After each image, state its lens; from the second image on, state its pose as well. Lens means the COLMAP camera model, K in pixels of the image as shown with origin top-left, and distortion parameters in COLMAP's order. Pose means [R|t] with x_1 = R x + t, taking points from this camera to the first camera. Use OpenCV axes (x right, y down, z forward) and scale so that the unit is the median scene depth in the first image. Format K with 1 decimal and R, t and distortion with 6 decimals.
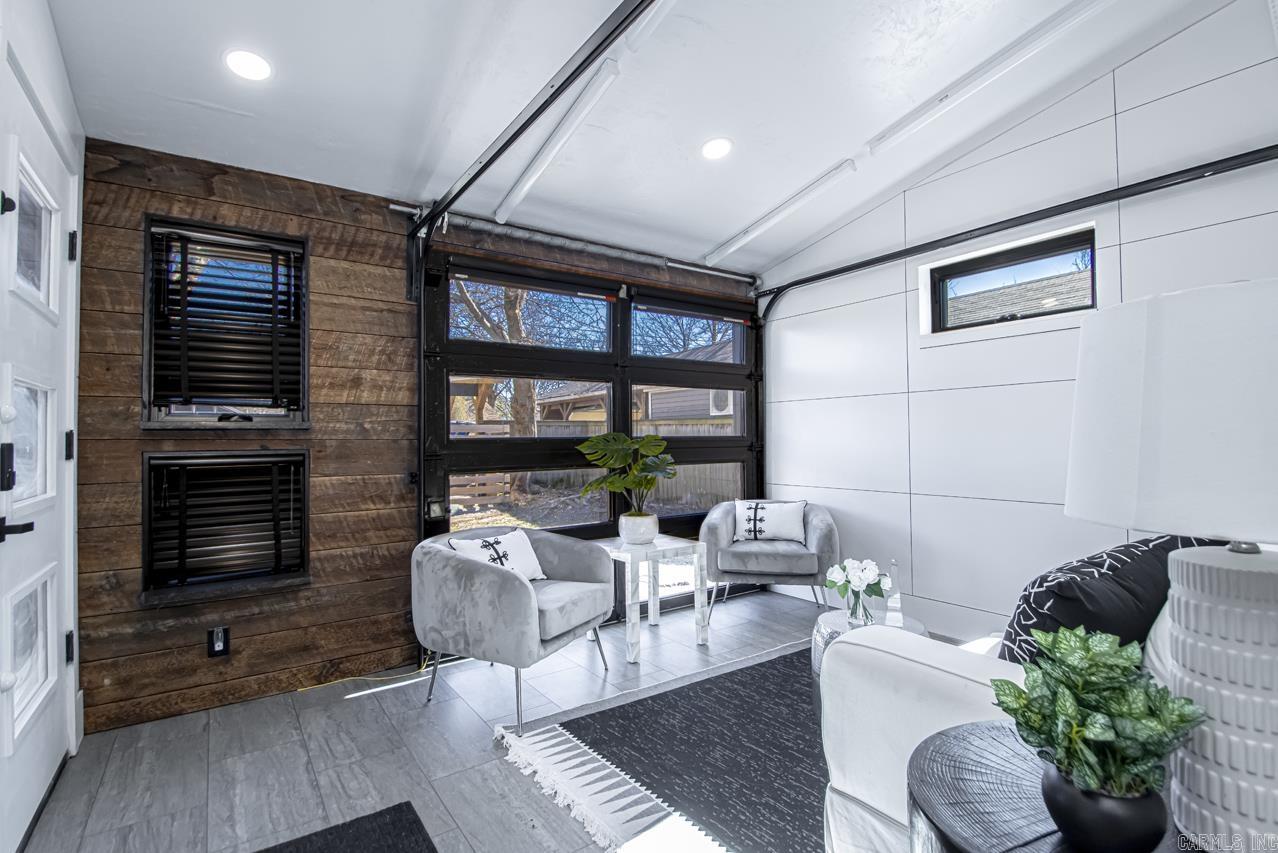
lens RADIAL K [[564.7, 0, 639.0], [0, 564.7, 426.5], [0, 0, 1]] dist [0.014840, -0.013902]
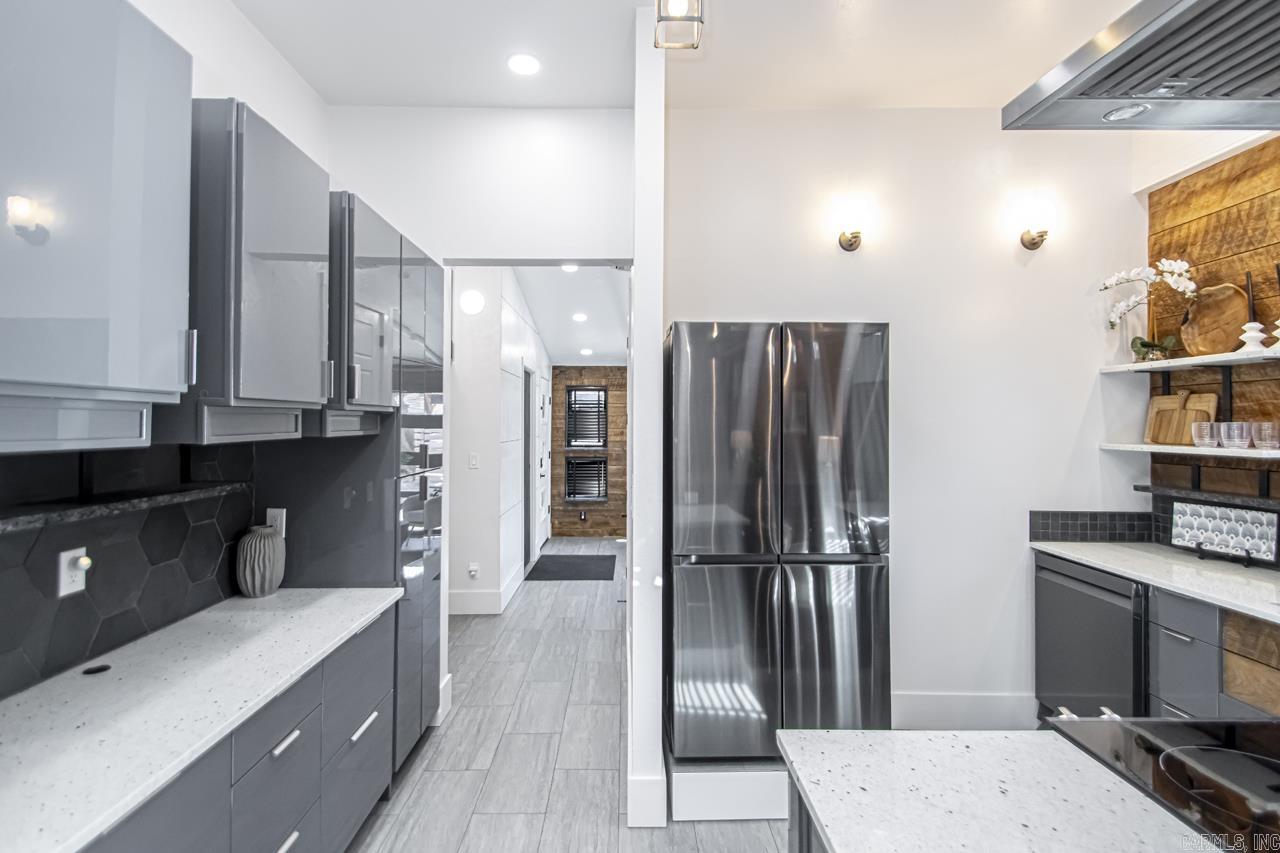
lens RADIAL K [[565.6, 0, 640.0], [0, 565.6, 426.5], [0, 0, 1]] dist [0.014840, -0.013902]
pose [[0.817044, 0.017753, -0.576301, 1.412367], [-0.005668, 0.999725, 0.022762, -0.208168], [0.576547, -0.015331, 0.816920, -1.477174]]
